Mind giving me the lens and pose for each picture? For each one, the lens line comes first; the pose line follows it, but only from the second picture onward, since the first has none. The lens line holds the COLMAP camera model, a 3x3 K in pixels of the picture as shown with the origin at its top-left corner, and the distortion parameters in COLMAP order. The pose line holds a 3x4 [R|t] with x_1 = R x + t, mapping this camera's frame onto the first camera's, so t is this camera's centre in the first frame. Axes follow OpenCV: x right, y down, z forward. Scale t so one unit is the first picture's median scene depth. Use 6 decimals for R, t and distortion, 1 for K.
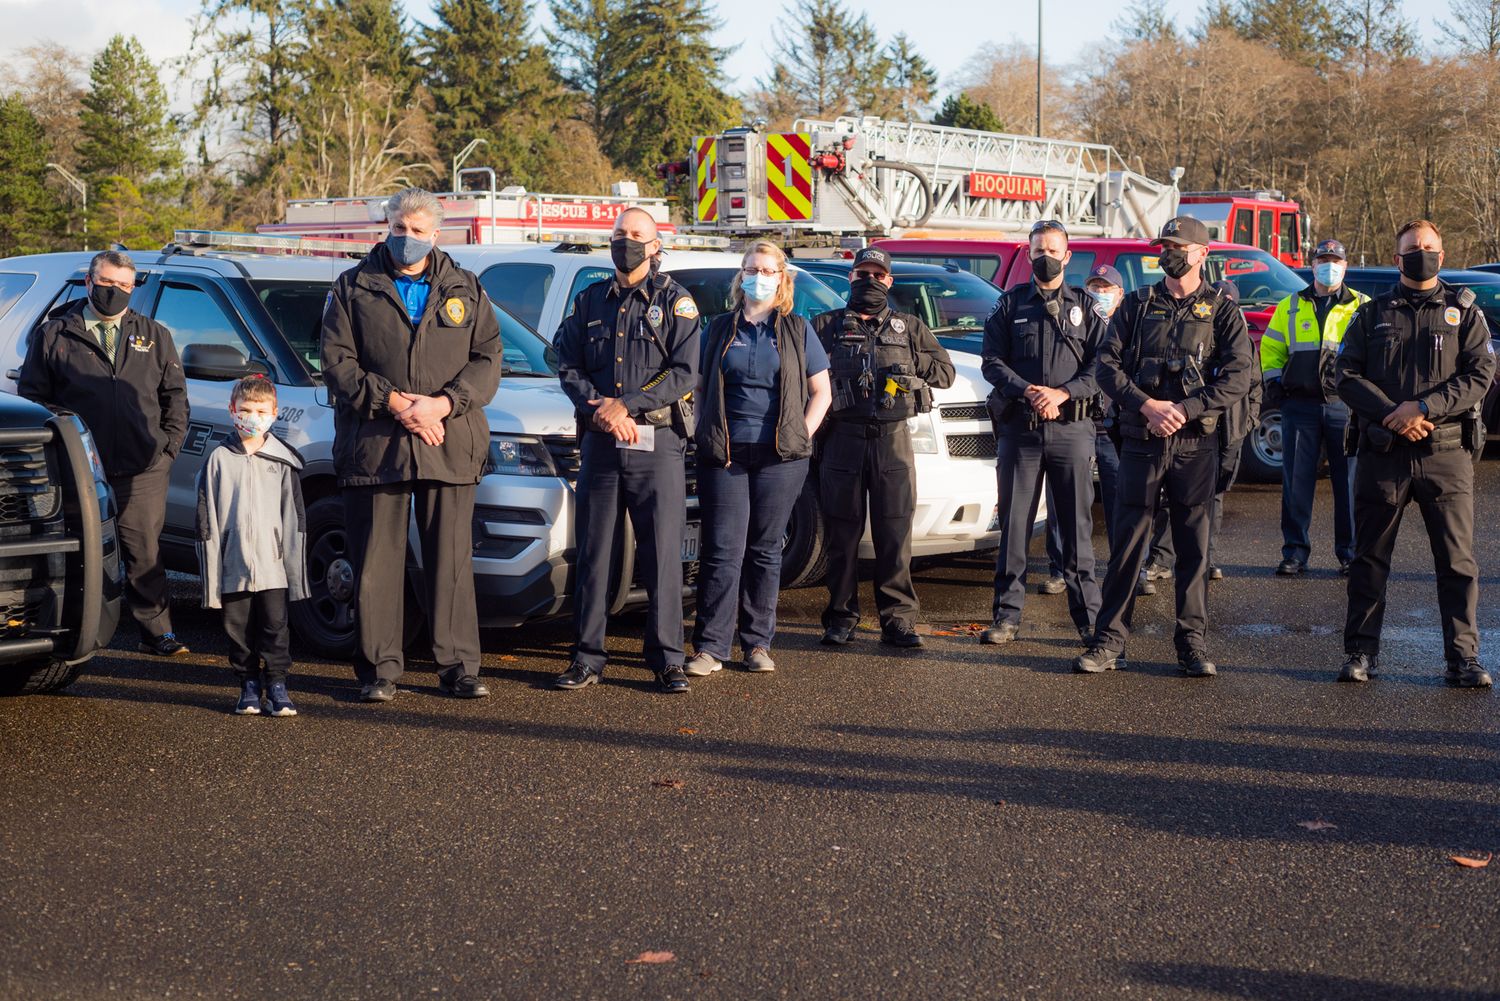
lens RADIAL K [[2194.7, 0, 750.0], [0, 2194.7, 500.5], [0, 0, 1]] dist [-0.004897, 0.007911]
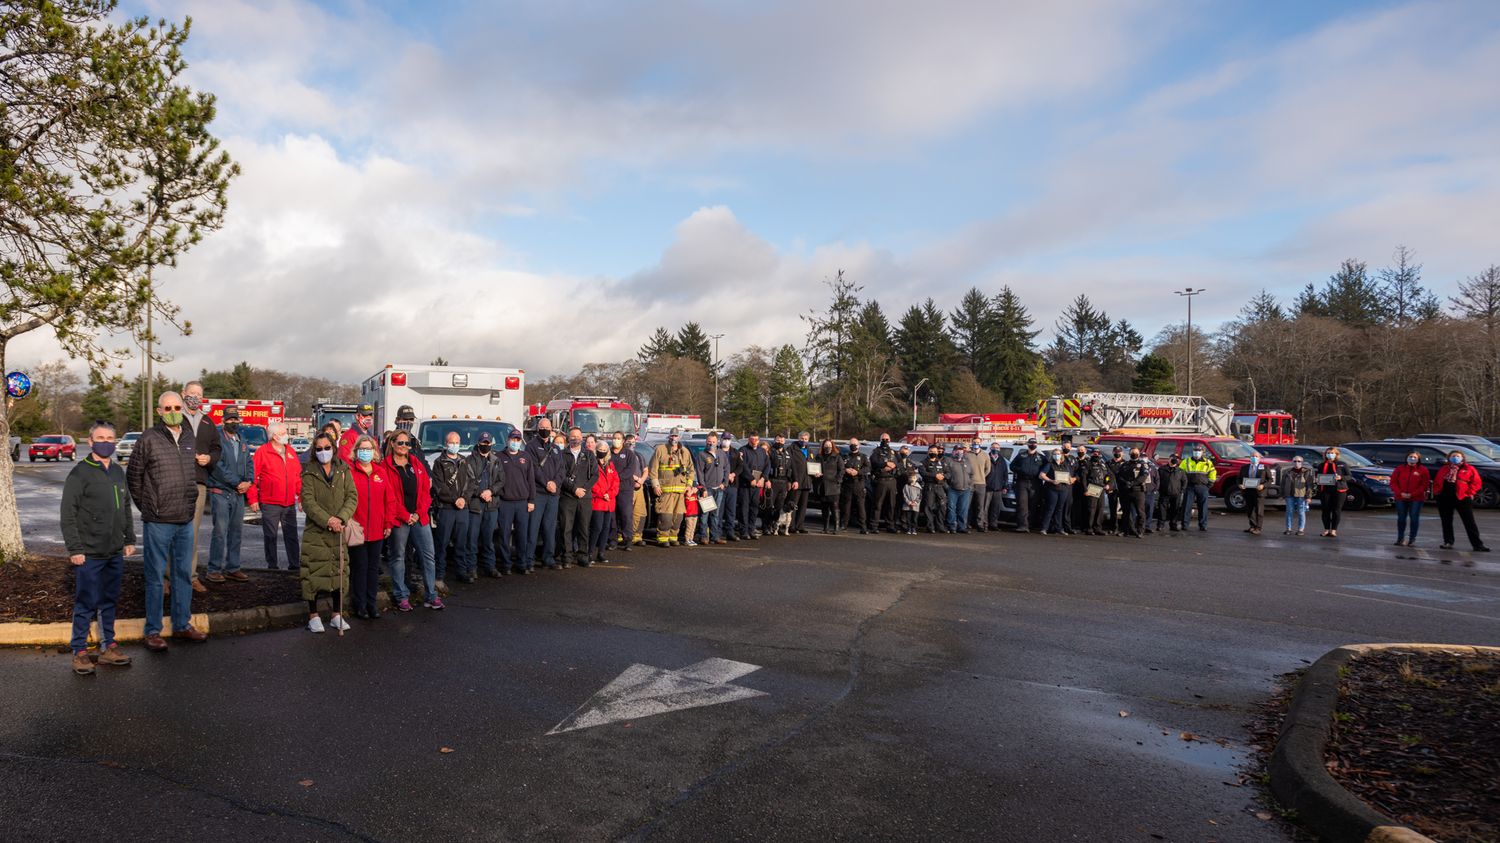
lens RADIAL K [[631.8, 0, 751.2], [0, 631.8, 458.6], [0, 0, 1]] dist [0.000778, 0.000581]
pose [[0.899916, 0.012188, -0.435893, 0.012089], [-0.046525, 0.996587, -0.068186, -0.017851], [0.433574, 0.081641, 0.897412, 0.297068]]
